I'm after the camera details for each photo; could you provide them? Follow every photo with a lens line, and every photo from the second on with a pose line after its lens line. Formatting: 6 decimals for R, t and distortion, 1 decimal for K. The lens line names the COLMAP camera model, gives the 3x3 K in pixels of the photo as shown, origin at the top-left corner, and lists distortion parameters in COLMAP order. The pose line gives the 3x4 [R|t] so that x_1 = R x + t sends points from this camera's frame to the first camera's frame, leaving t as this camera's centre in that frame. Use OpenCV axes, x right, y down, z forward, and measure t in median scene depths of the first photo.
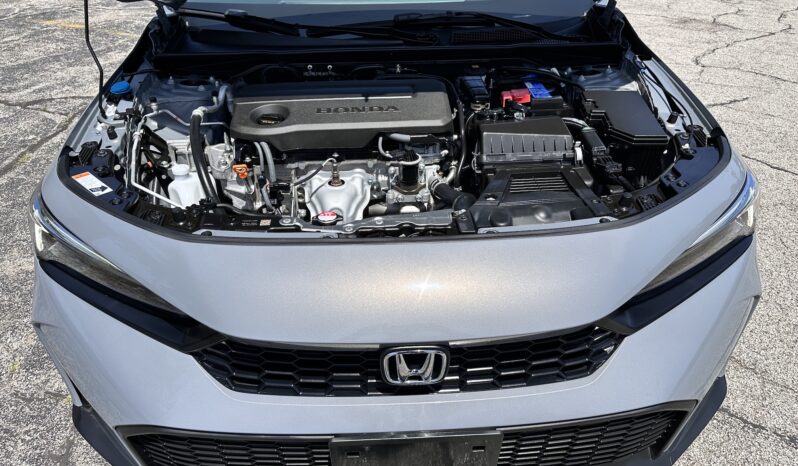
lens RADIAL K [[590.0, 0, 399.0], [0, 590.0, 233.0], [0, 0, 1]] dist [-0.005366, -0.002856]
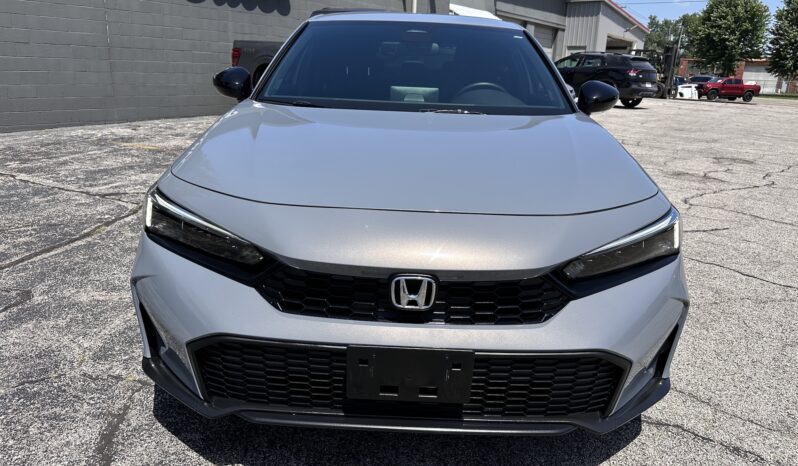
lens RADIAL K [[590.0, 0, 399.0], [0, 590.0, 233.0], [0, 0, 1]] dist [-0.005366, -0.002856]
pose [[0.996904, 0.064882, -0.044414, 0.025454], [-0.074319, 0.961969, -0.262854, 0.252193], [0.025670, 0.265341, 0.963813, -0.214172]]
